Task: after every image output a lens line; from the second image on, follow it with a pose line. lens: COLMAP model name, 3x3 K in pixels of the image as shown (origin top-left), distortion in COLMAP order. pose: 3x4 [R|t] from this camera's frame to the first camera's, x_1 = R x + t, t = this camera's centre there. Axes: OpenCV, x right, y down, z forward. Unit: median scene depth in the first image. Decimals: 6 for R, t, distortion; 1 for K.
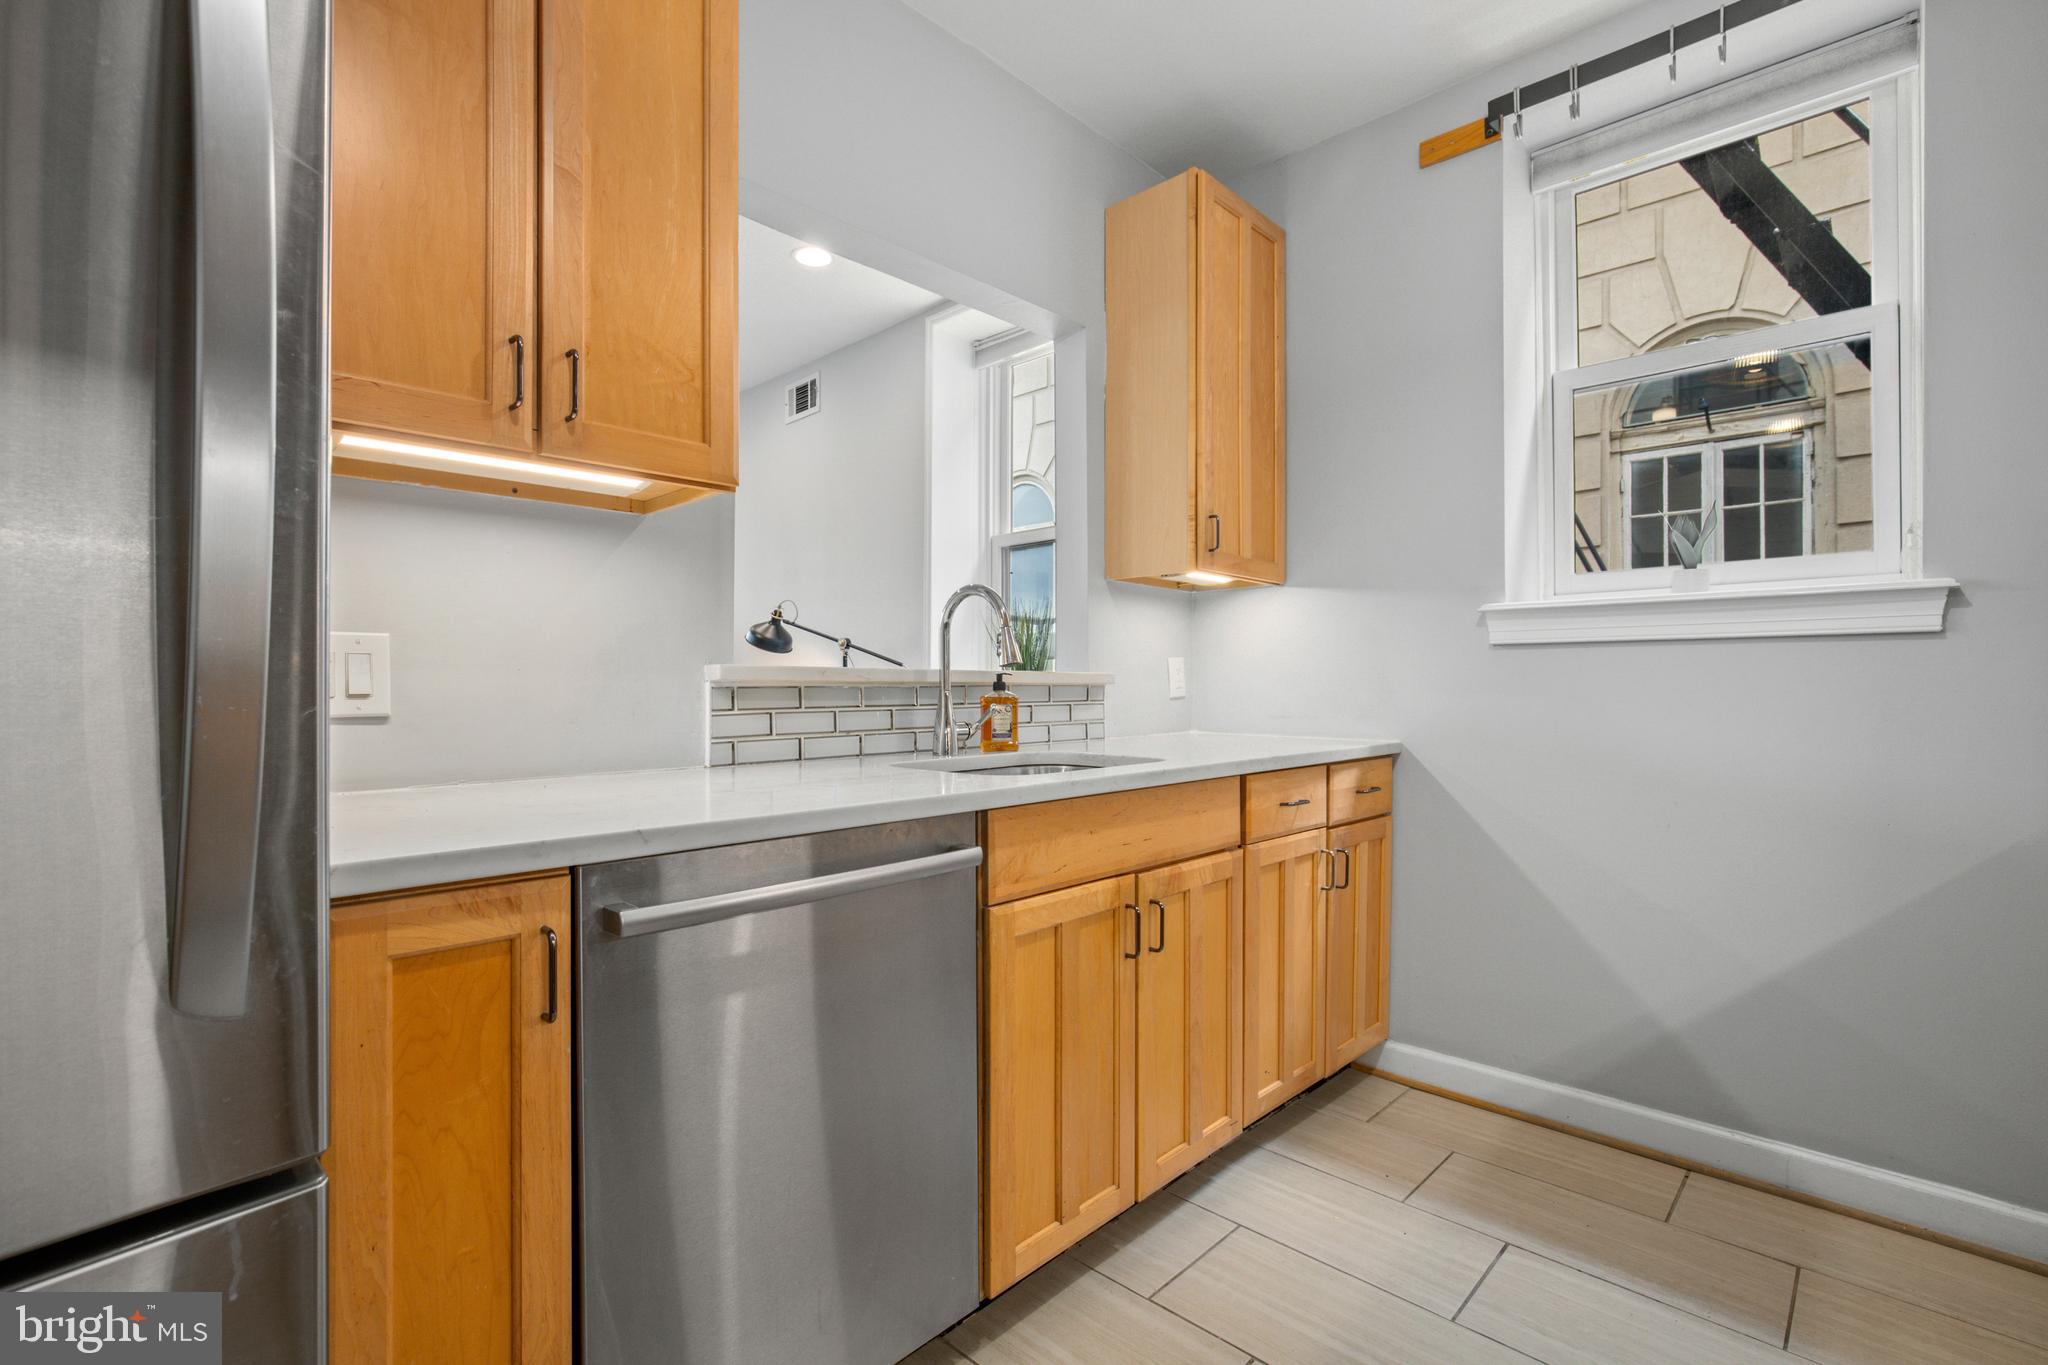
lens RADIAL K [[922.0, 0, 1017.7], [0, 922.0, 685.4], [0, 0, 1]] dist [-0.016510, 0.005721]
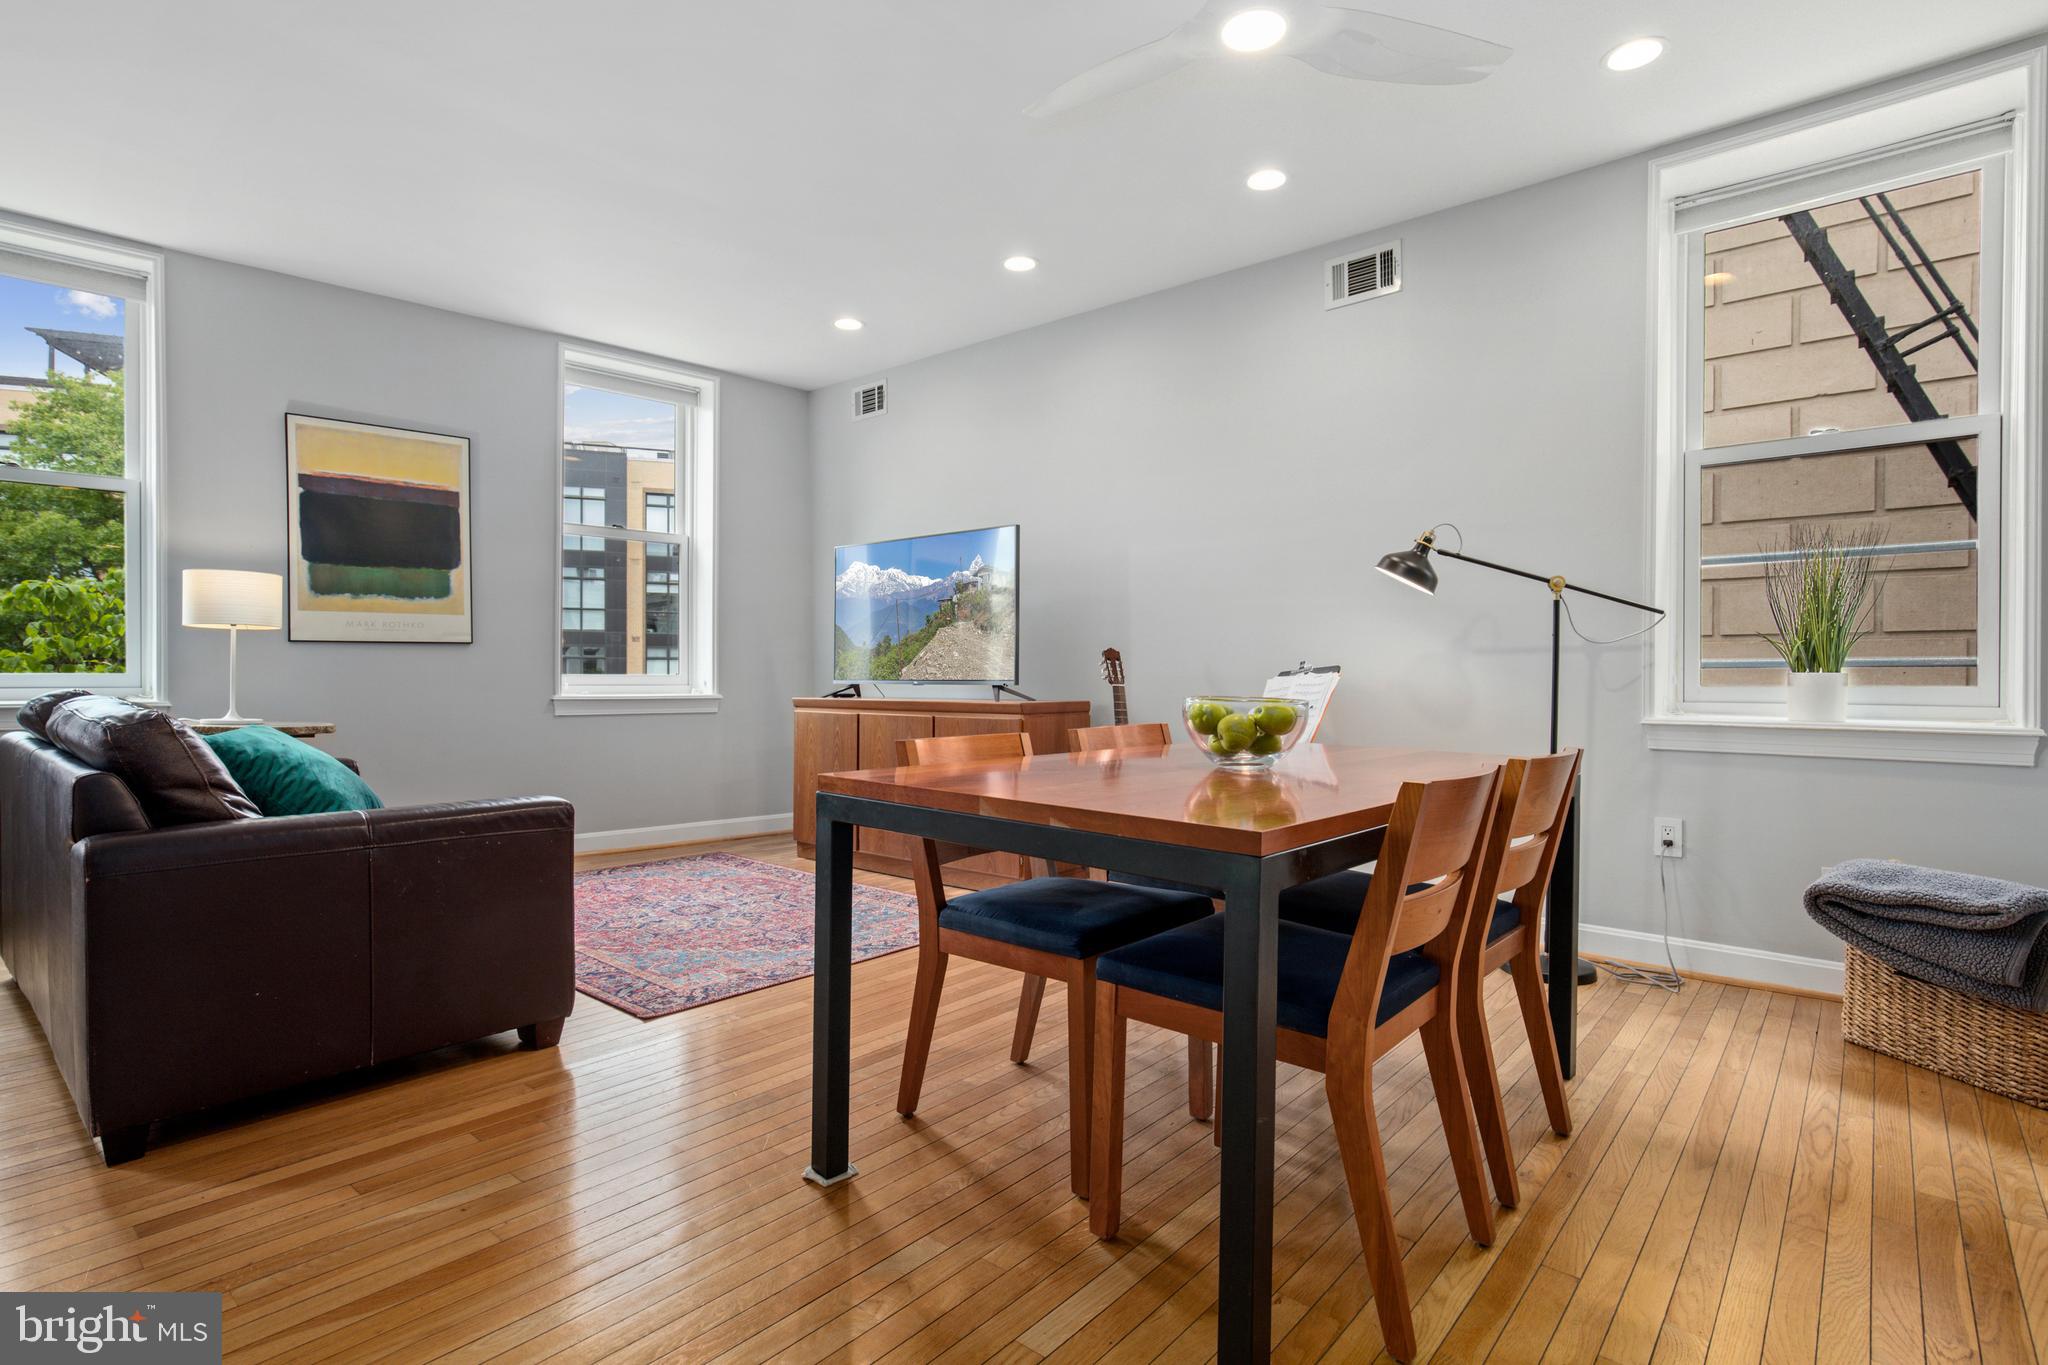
lens RADIAL K [[1001.5, 0, 1009.1], [0, 1001.5, 682.5], [0, 0, 1]] dist [-0.003363, -0.000124]
pose [[0.998463, 0.002884, 0.055348, -1.201030], [-0.003744, 0.999874, 0.015432, 0.044557], [-0.055297, -0.015615, 0.998348, 0.337445]]
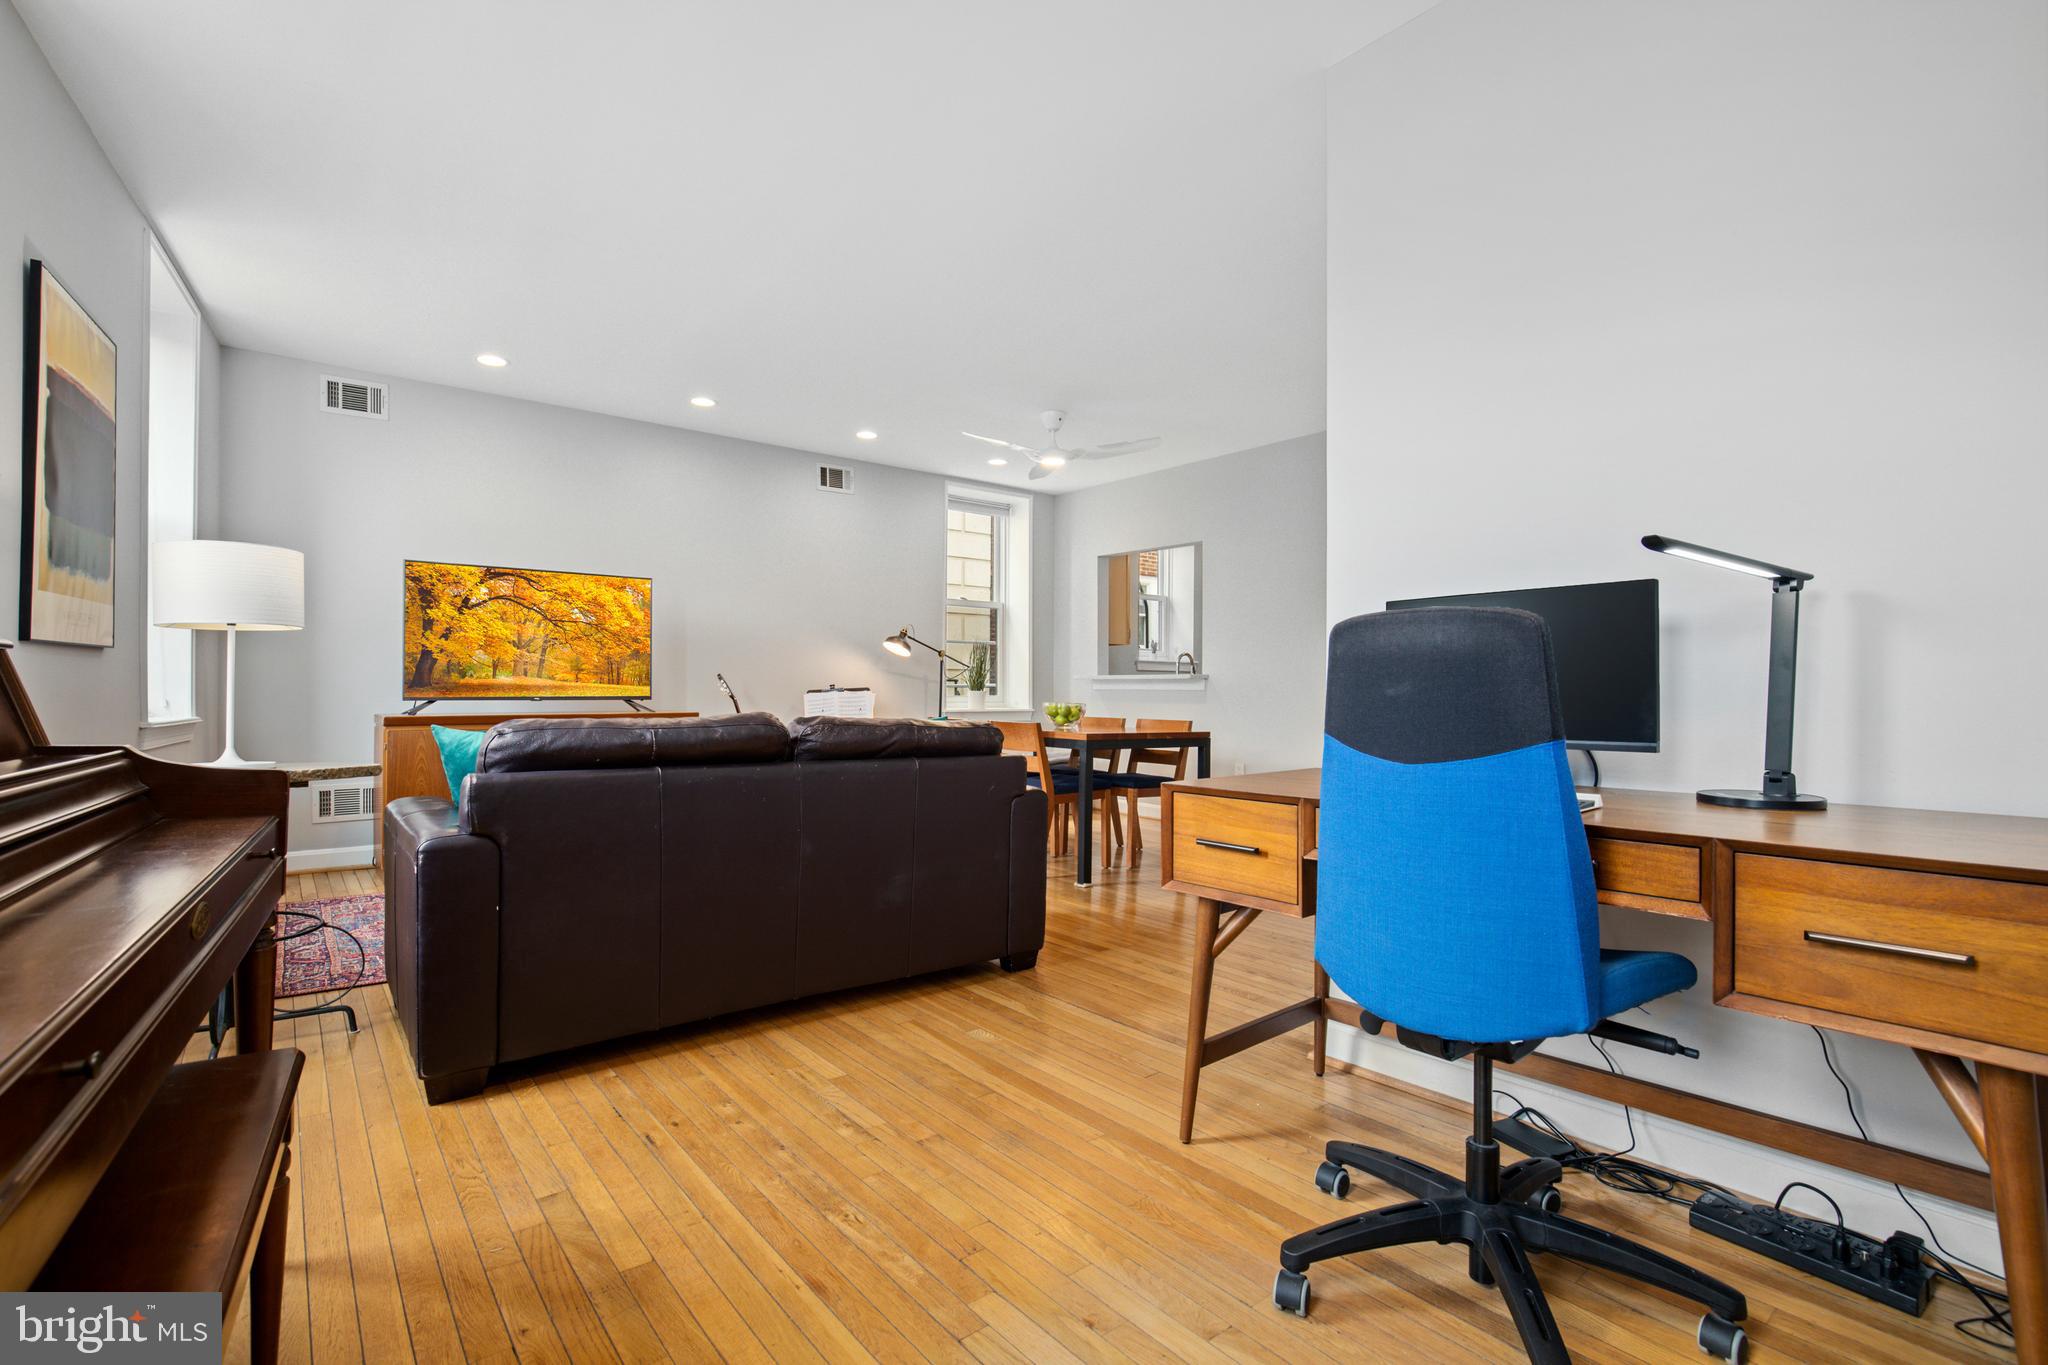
lens RADIAL K [[922.0, 0, 1017.7], [0, 922.0, 685.4], [0, 0, 1]] dist [-0.016510, 0.005721]
pose [[0.124870, 0.004855, 0.992161, -3.416910], [-0.013160, 0.999908, -0.003237, 0.036416], [-0.992086, -0.012653, 0.124922, 1.089008]]
